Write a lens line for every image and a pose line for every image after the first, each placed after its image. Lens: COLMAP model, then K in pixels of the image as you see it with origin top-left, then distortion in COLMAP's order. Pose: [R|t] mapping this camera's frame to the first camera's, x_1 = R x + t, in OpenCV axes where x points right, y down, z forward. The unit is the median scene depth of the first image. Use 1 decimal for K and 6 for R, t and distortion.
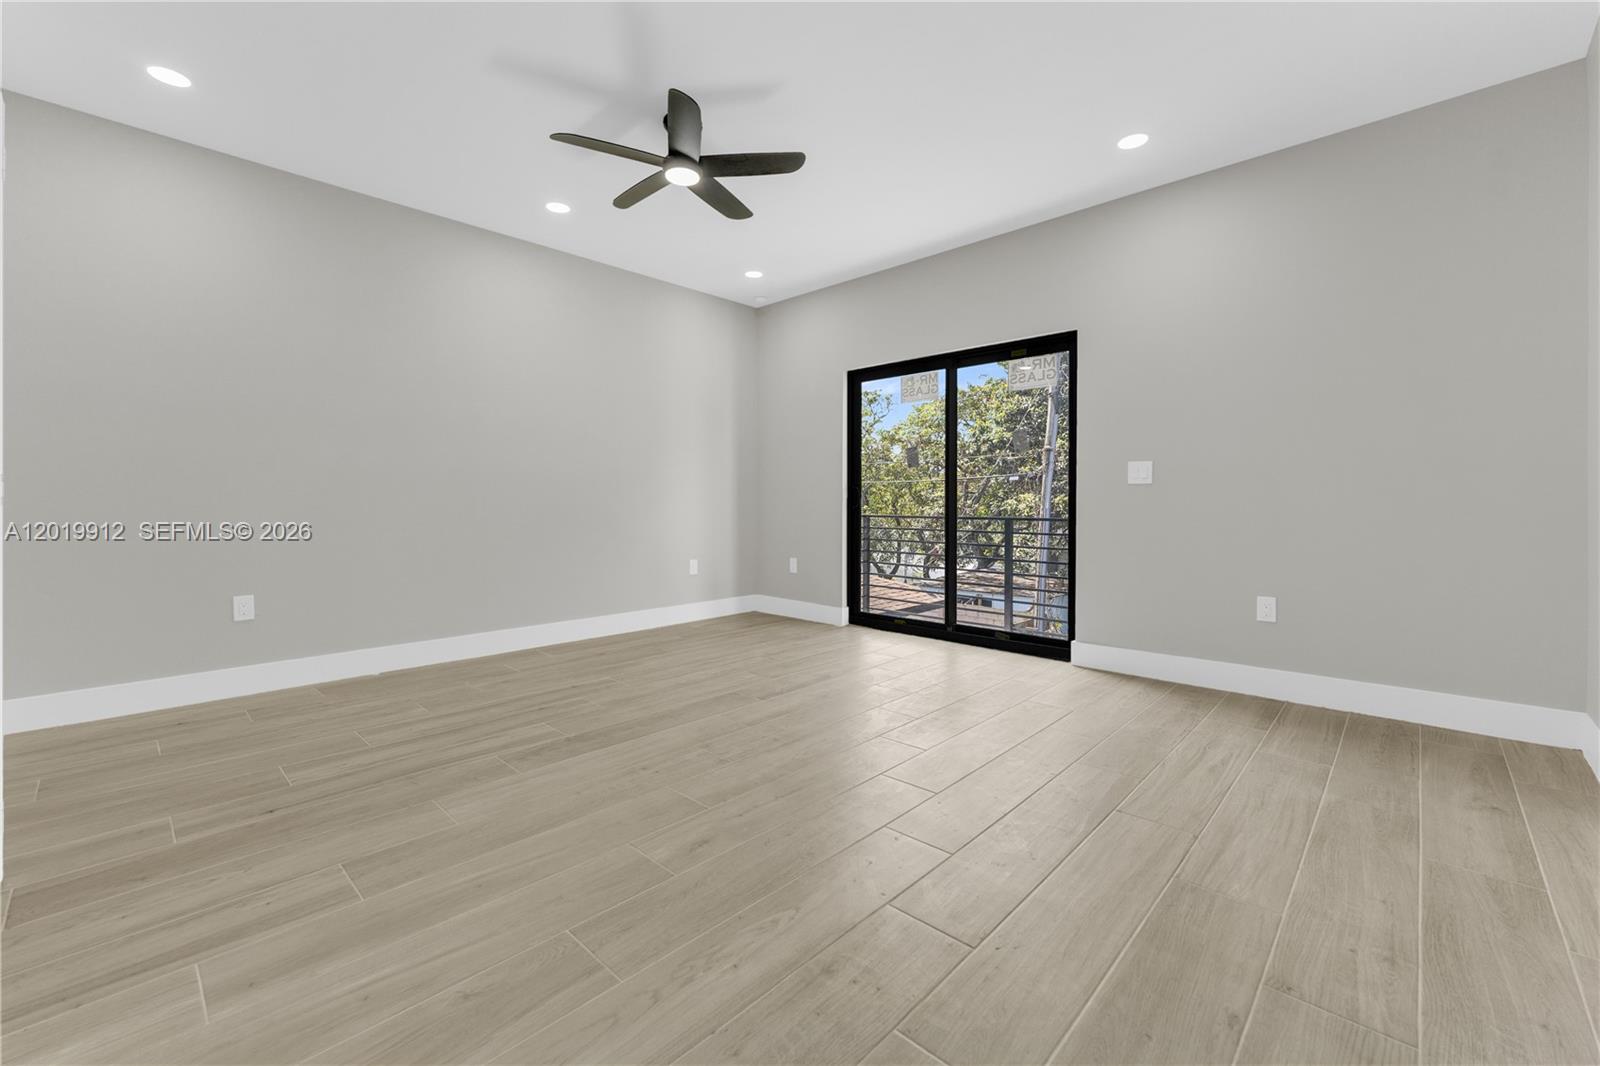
lens RADIAL K [[654.1, 0, 799.3], [0, 654.1, 524.7], [0, 0, 1]] dist [-0.000103, 0.000000]
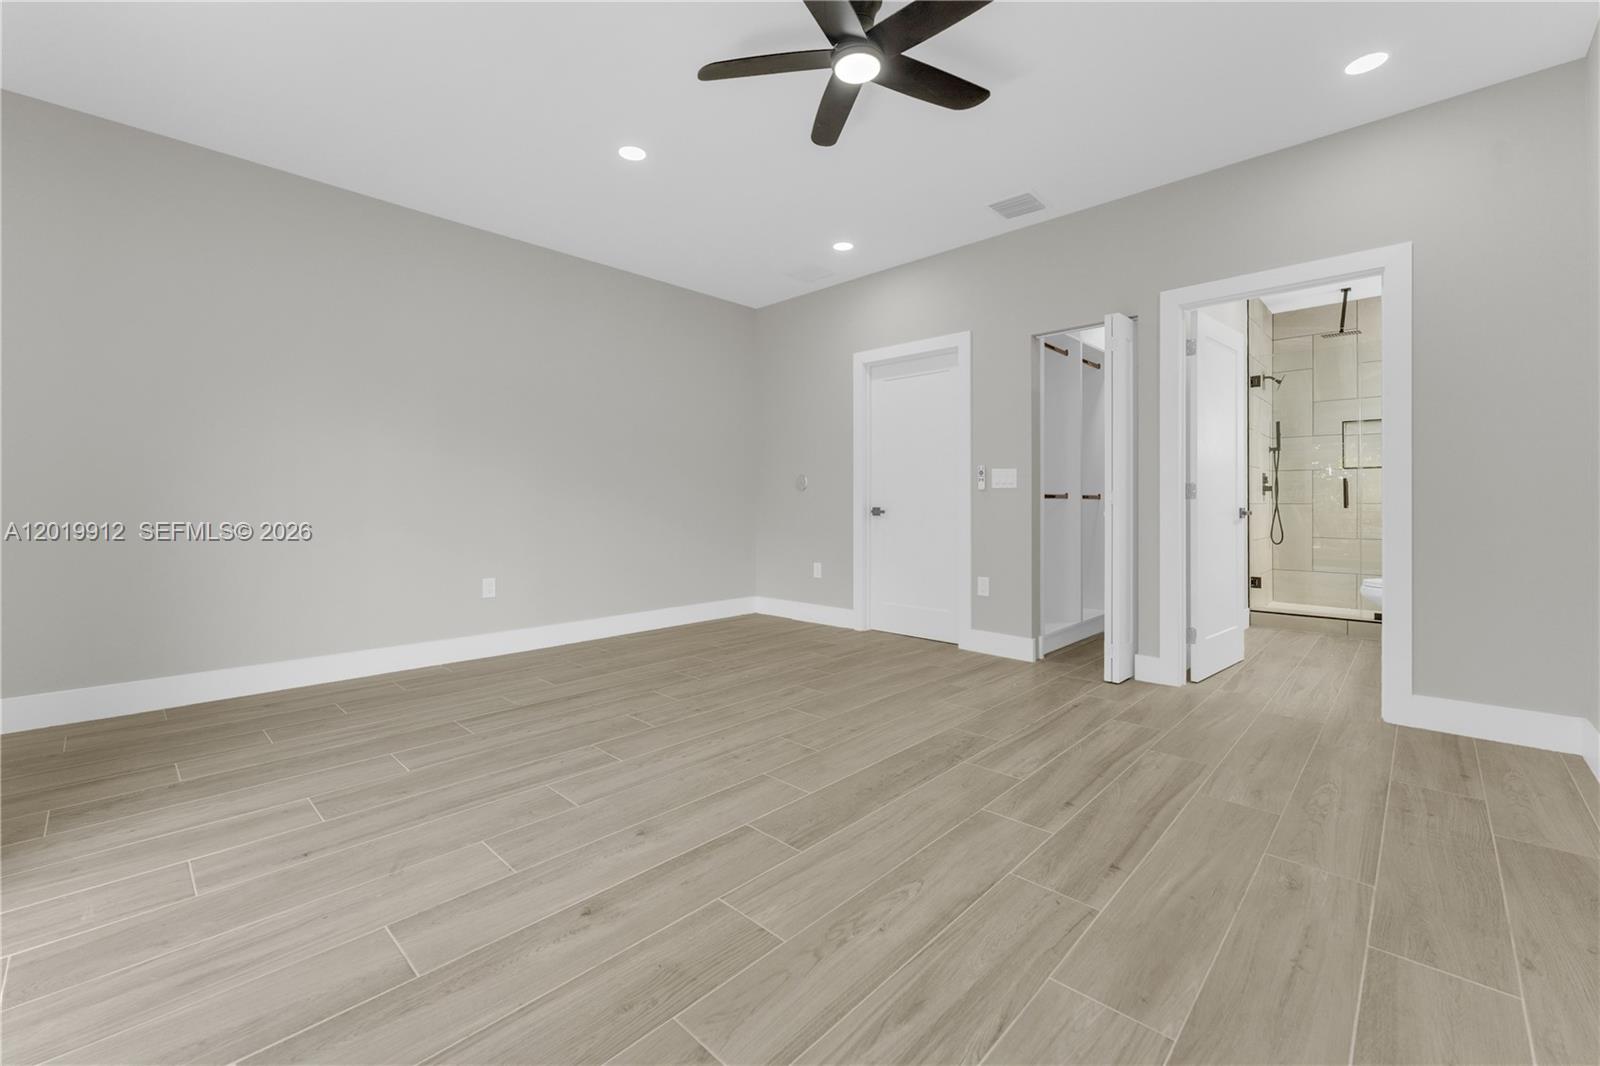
lens RADIAL K [[654.1, 0, 800.7], [0, 654.1, 518.9], [0, 0, 1]] dist [-0.000103, 0.000000]
pose [[-0.999996, -0.001907, 0.002033, -0.136692], [-0.001789, 0.998387, 0.056738, -0.068332], [-0.002138, 0.056735, -0.998387, 2.024467]]
